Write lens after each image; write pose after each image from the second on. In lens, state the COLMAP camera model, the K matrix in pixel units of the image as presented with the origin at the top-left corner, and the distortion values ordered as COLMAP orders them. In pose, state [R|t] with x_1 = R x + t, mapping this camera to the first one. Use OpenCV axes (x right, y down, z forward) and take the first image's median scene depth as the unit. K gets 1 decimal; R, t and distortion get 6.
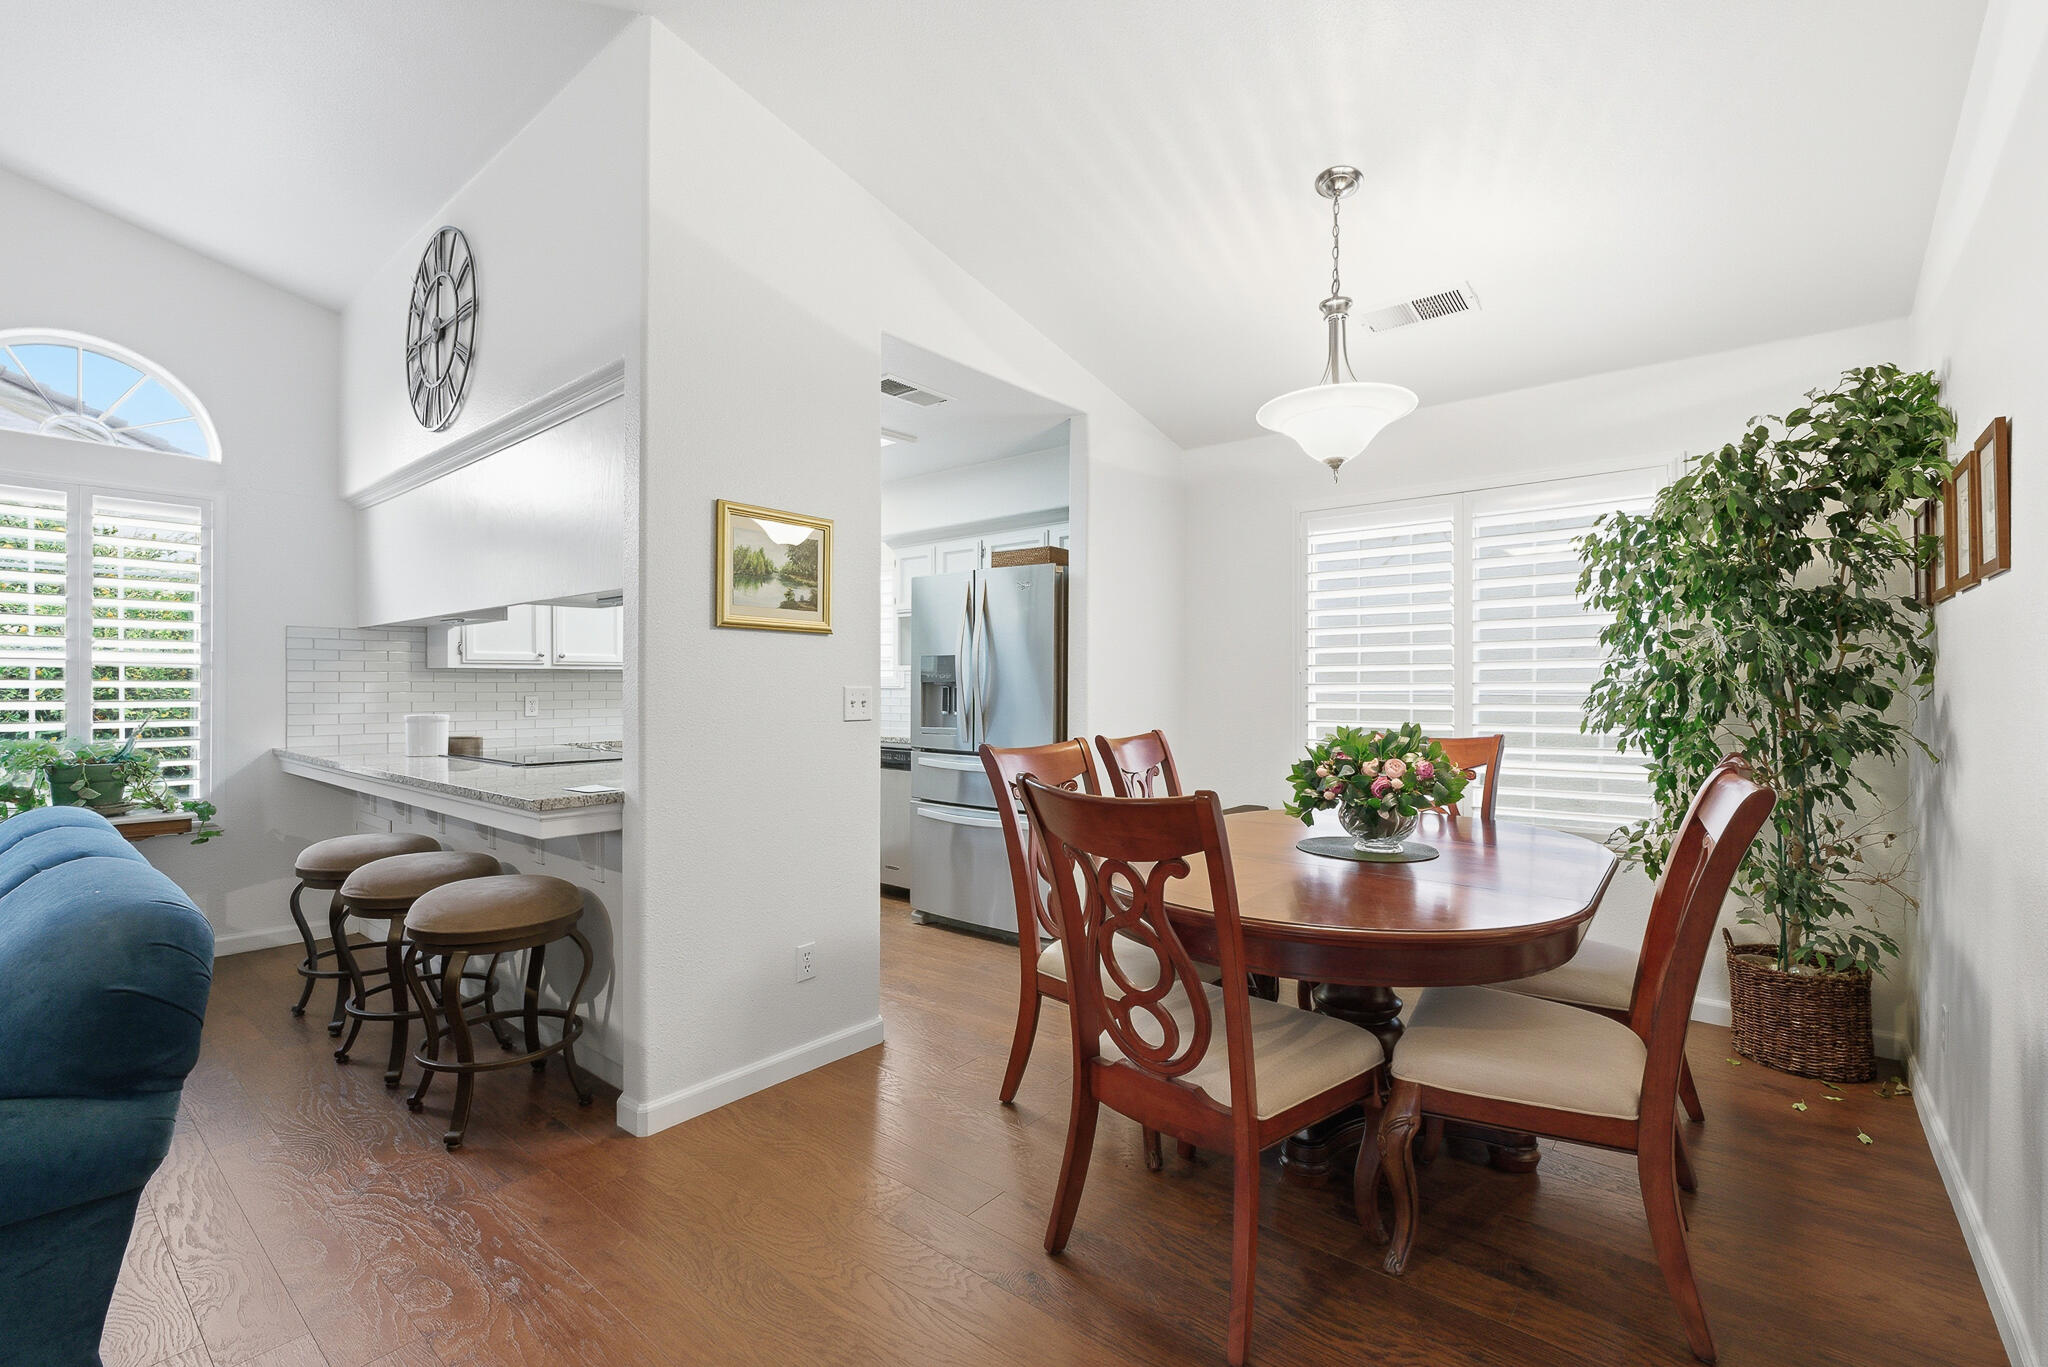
lens RADIAL K [[904.5, 0, 1031.5], [0, 904.5, 674.8], [0, 0, 1]] dist [-0.015185, 0.005537]
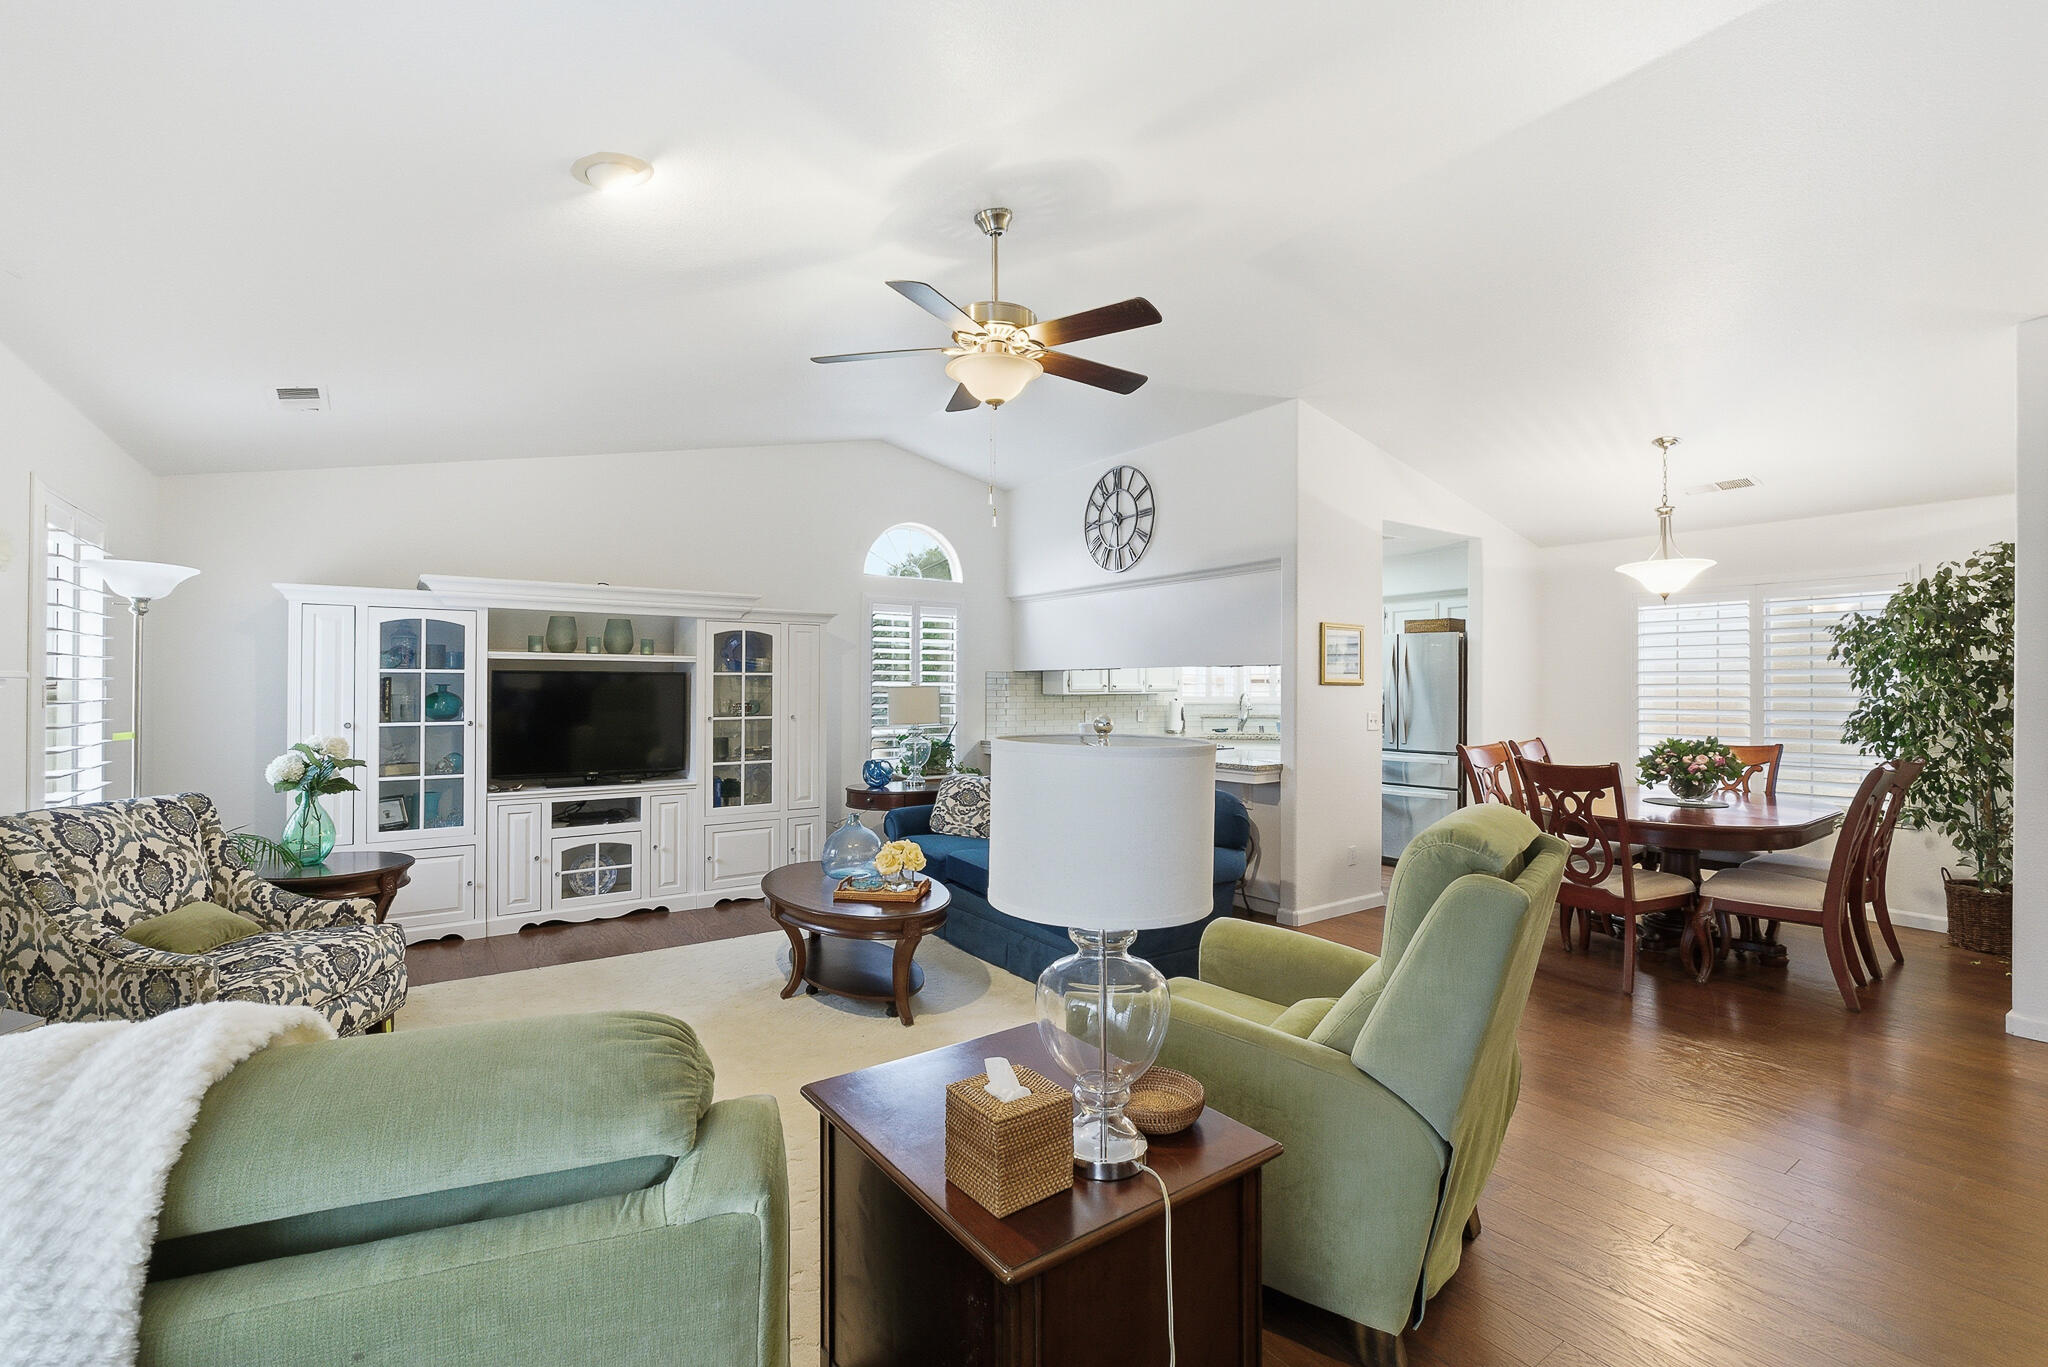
lens RADIAL K [[904.5, 0, 1031.5], [0, 904.5, 674.8], [0, 0, 1]] dist [-0.015185, 0.005537]
pose [[0.965240, -0.001594, -0.261359, -0.437100], [0.000930, 0.999996, -0.002663, -0.068286], [0.261362, 0.002328, 0.965238, -1.121828]]
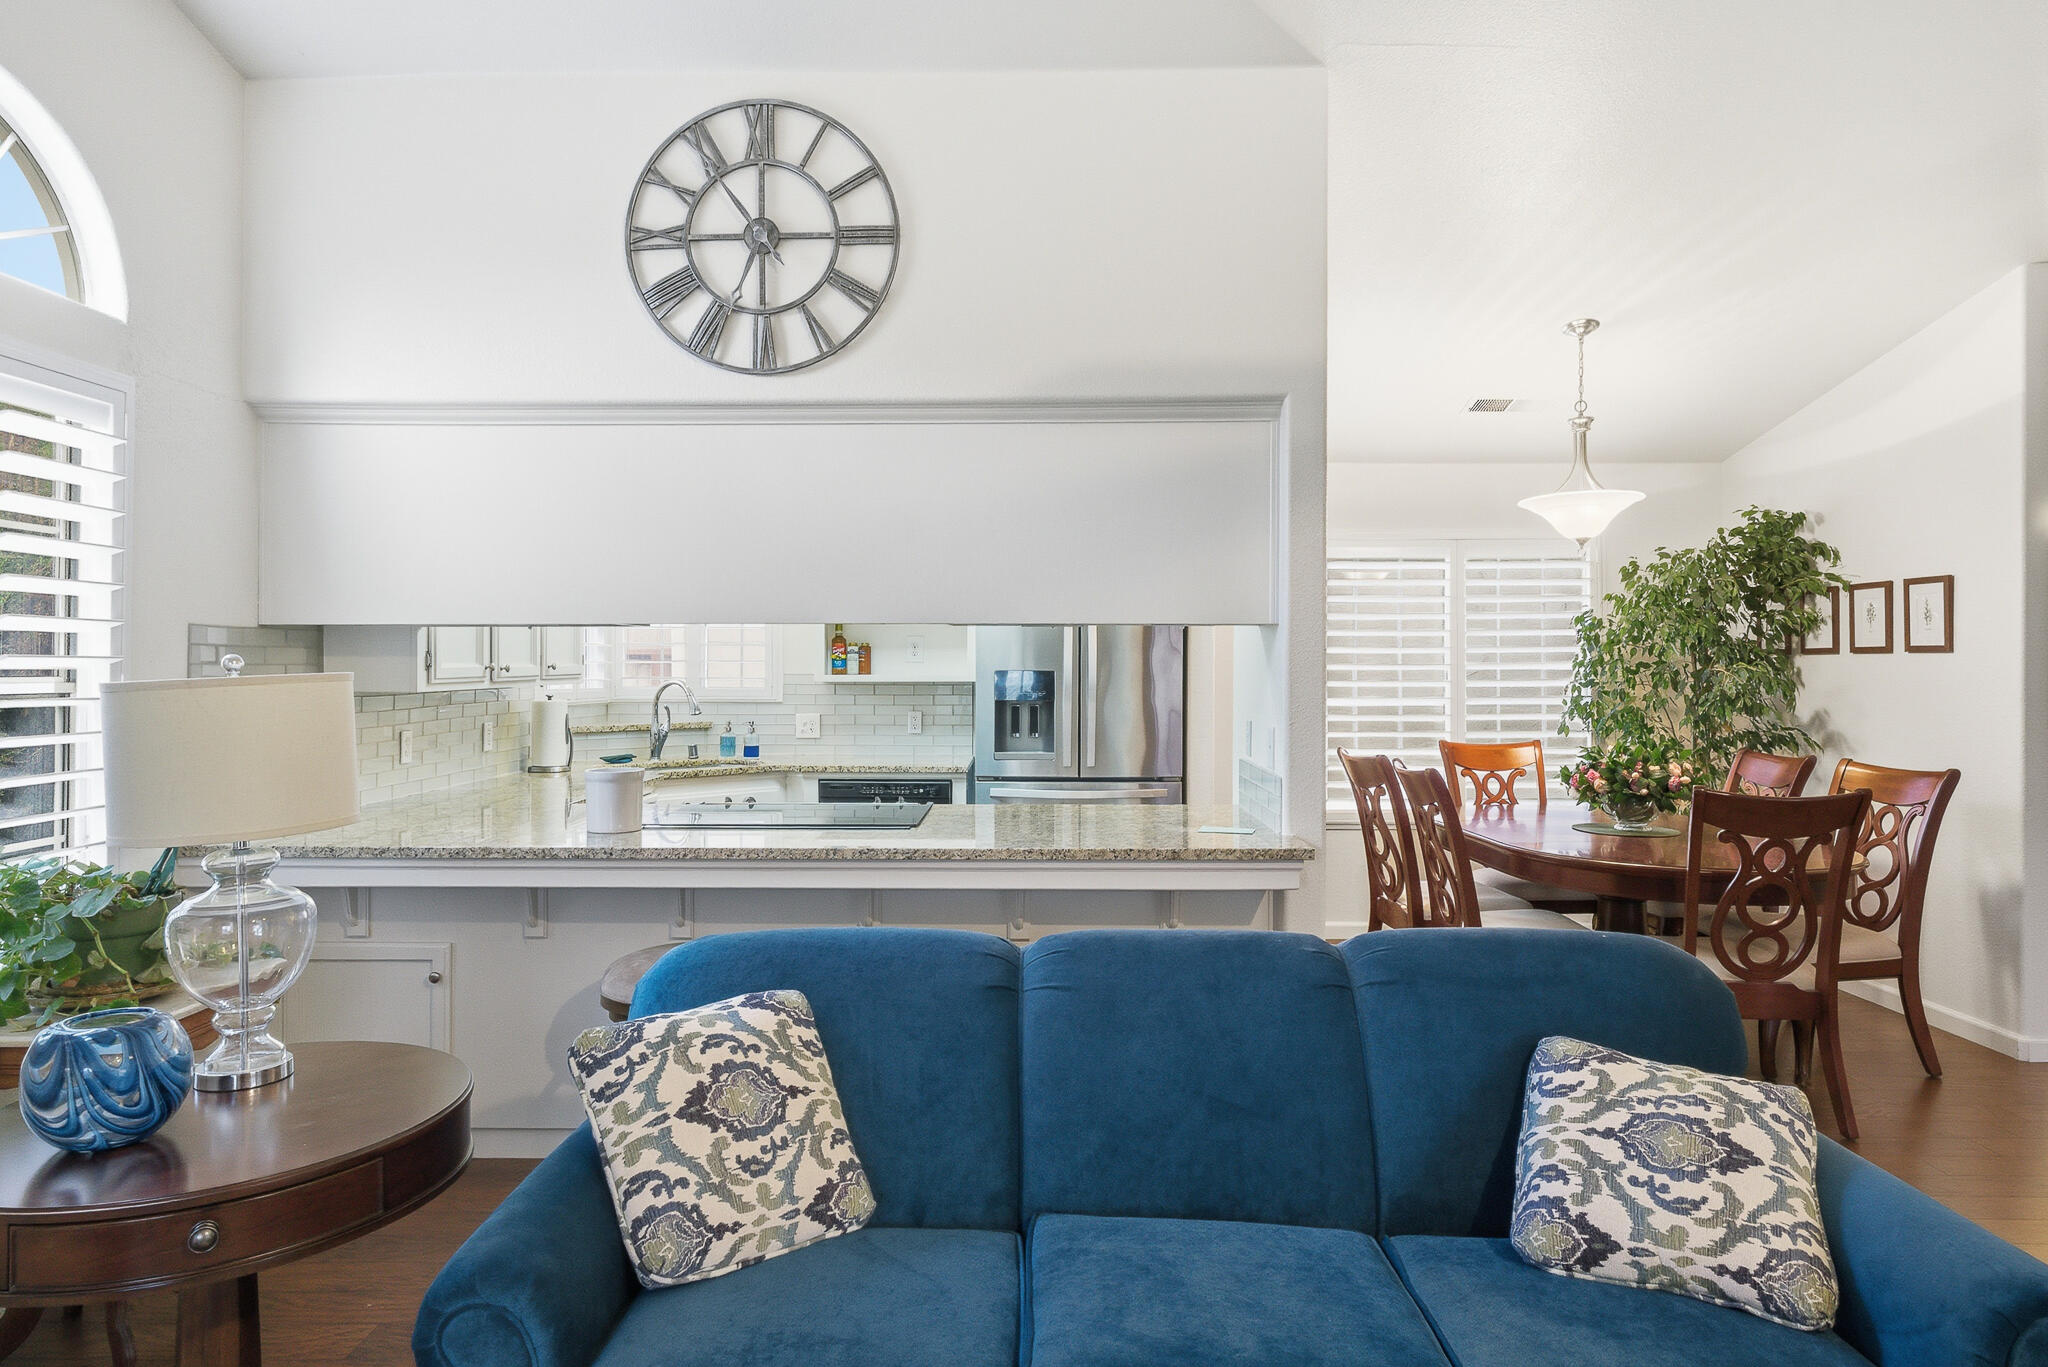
lens RADIAL K [[1204.5, 0, 1019.5], [0, 1204.5, 655.7], [0, 0, 1]] dist [0.002218, 0.000305]
pose [[0.778291, 0.006763, 0.627868, -1.422142], [-0.007607, 0.999970, -0.001341, -0.058545], [-0.627858, -0.003733, 0.778319, 0.143692]]
